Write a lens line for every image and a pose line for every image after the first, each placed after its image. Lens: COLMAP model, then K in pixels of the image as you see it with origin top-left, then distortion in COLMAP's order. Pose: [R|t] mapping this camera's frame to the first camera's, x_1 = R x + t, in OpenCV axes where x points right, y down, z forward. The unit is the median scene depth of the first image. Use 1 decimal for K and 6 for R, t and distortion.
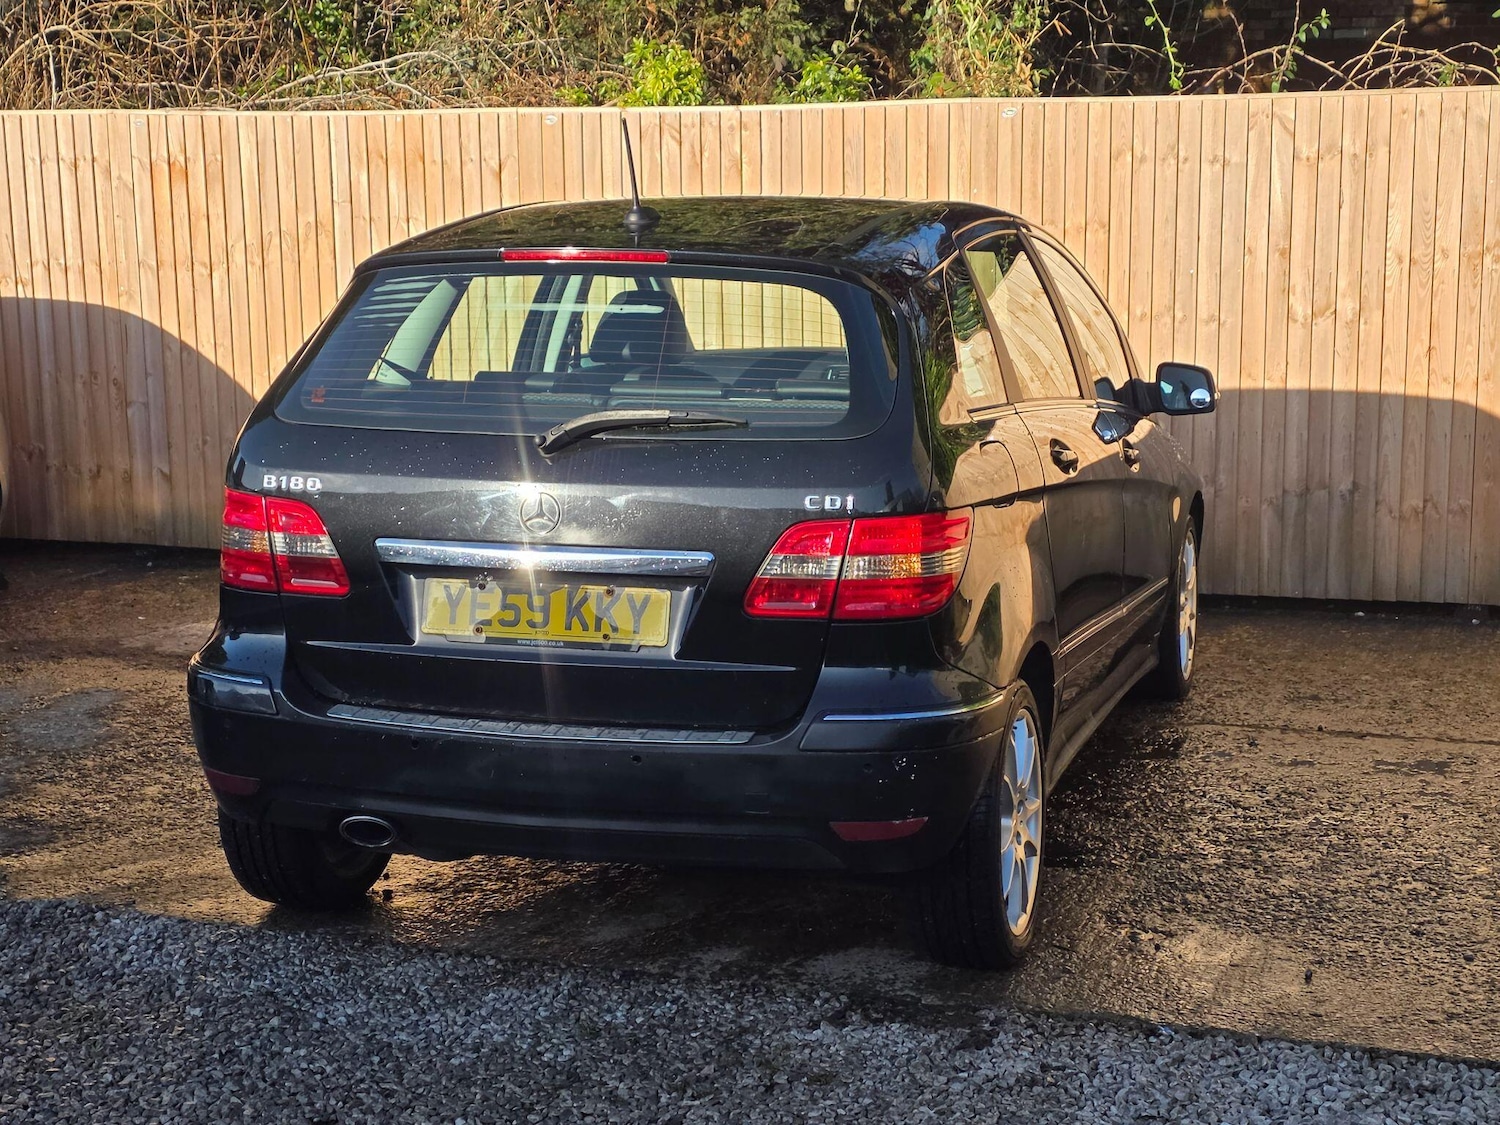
lens RADIAL K [[2427.6, 0, 753.7], [0, 2427.6, 621.9], [0, 0, 1]] dist [0.173459, -0.329400]
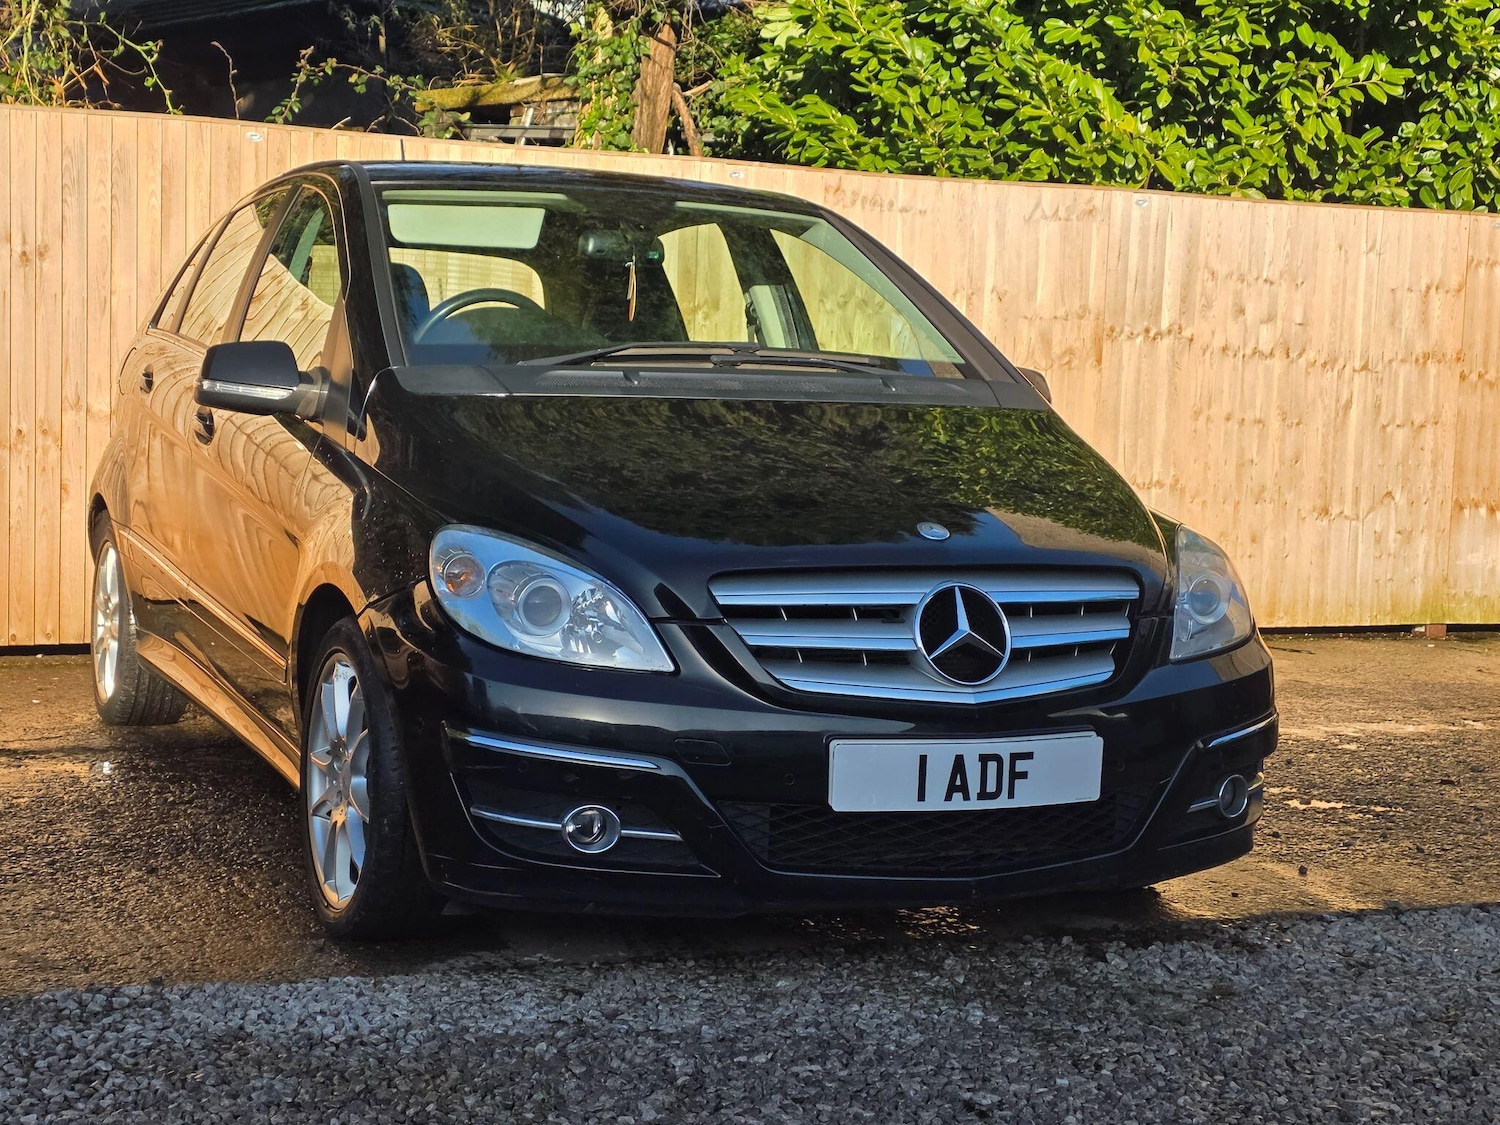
lens RADIAL K [[2331.8, 0, 746.9], [0, 2331.8, 584.9], [0, 0, 1]] dist [0.213260, -0.565626]
pose [[0.747619, -0.024953, 0.663659, -0.381468], [0.084611, 0.994730, -0.057913, 0.034799], [-0.658716, 0.099450, 0.745790, 0.220933]]
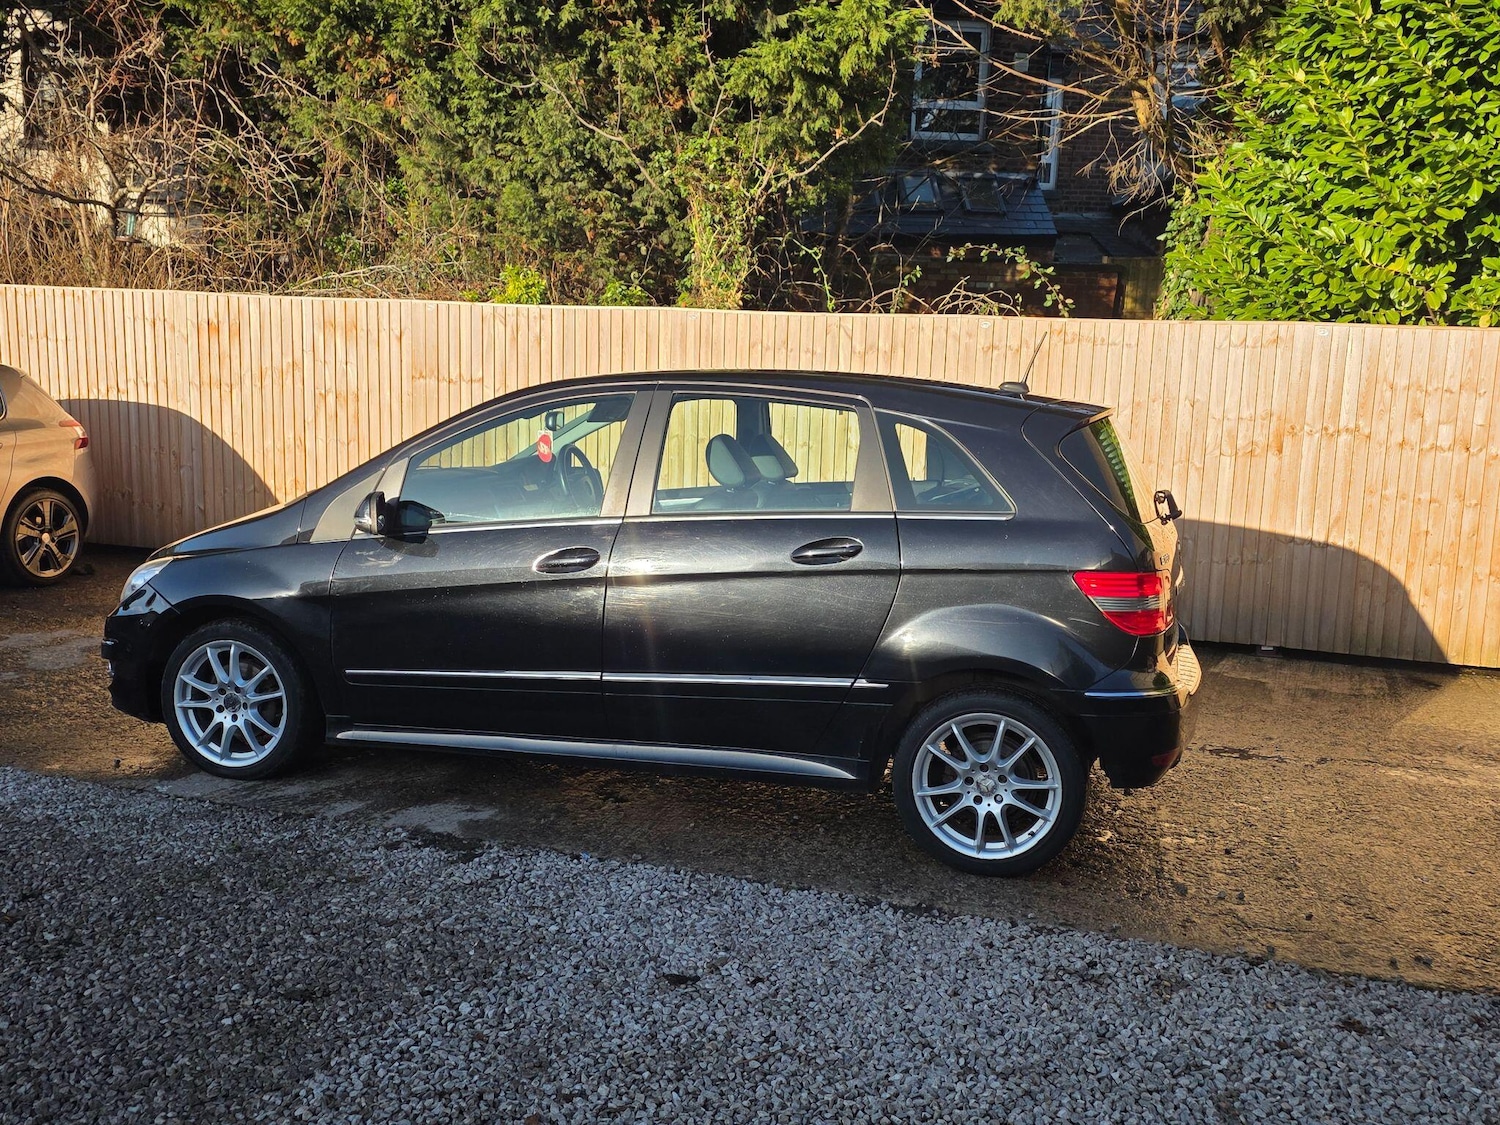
lens RADIAL K [[1454.0, 0, 759.8], [0, 1454.0, 576.1], [0, 0, 1]] dist [0.128436, -0.181007]
pose [[0.998984, 0.040418, 0.019928, 0.144800], [-0.039791, 0.998730, -0.030915, 0.000629], [-0.021152, 0.030090, 0.999323, -0.005665]]
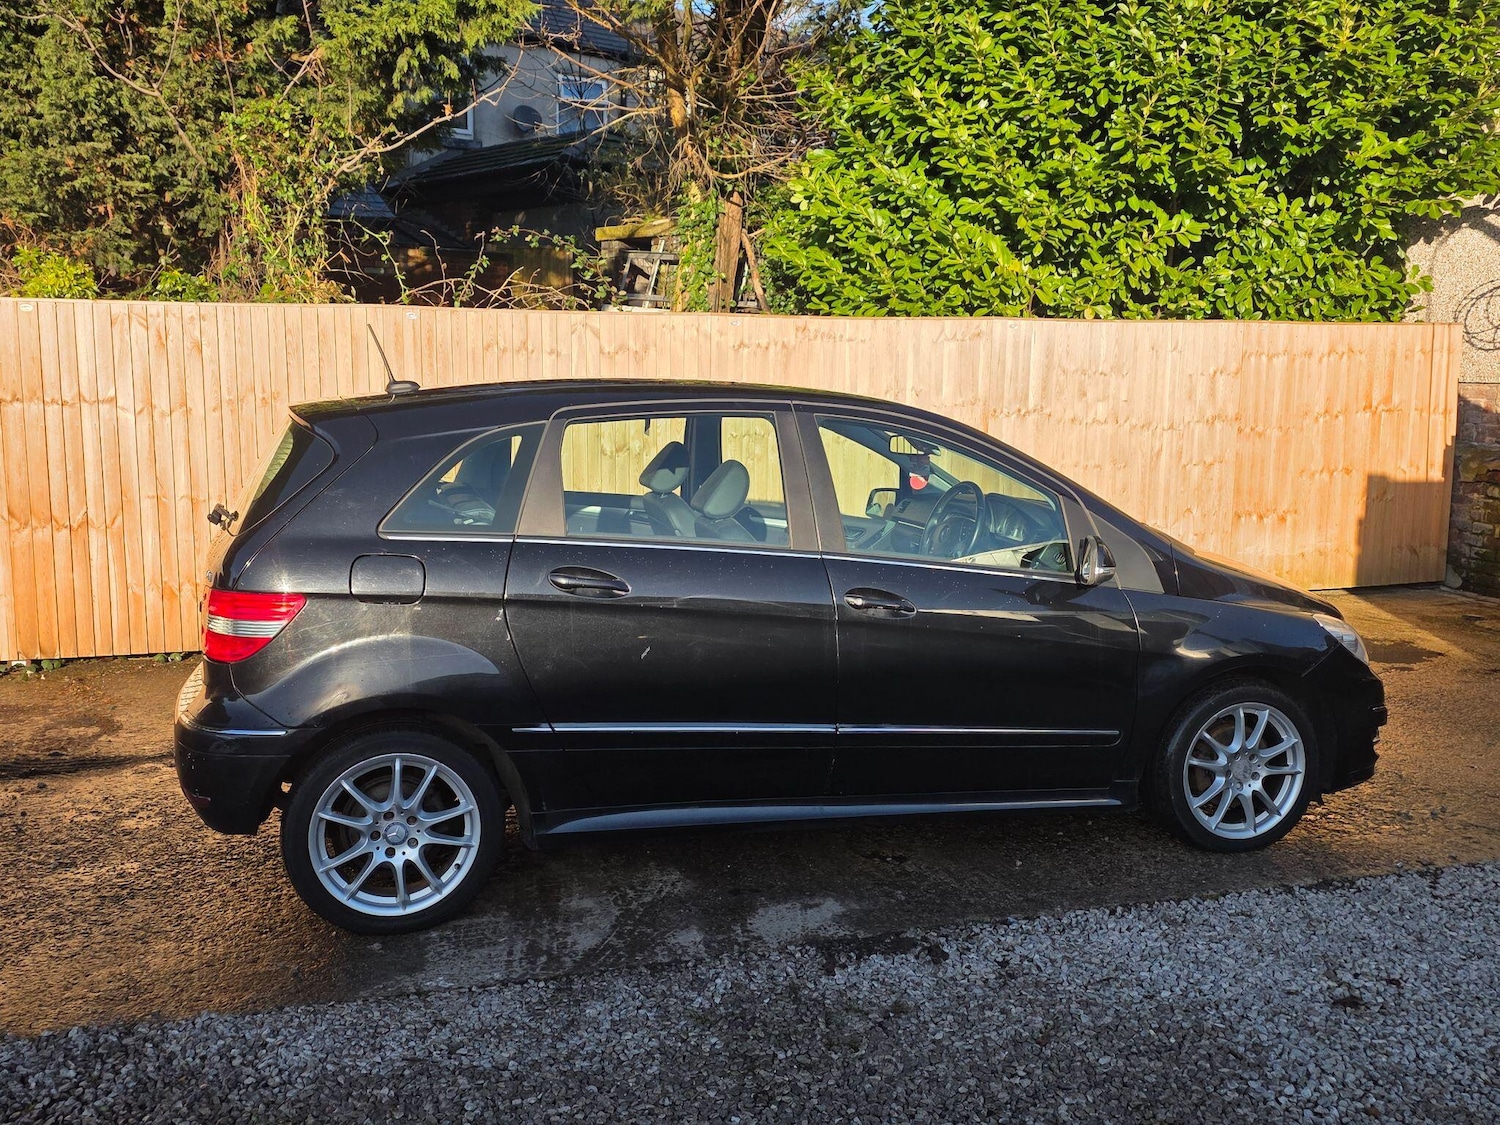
lens RADIAL K [[1446.4, 0, 775.9], [0, 1446.4, 570.9], [0, 0, 1]] dist [0.129347, -0.185259]
pose [[0.796621, -0.076357, 0.599637, -0.269598], [0.096396, 0.995342, -0.001318, -0.035904], [-0.596743, 0.058853, 0.800271, 0.189636]]
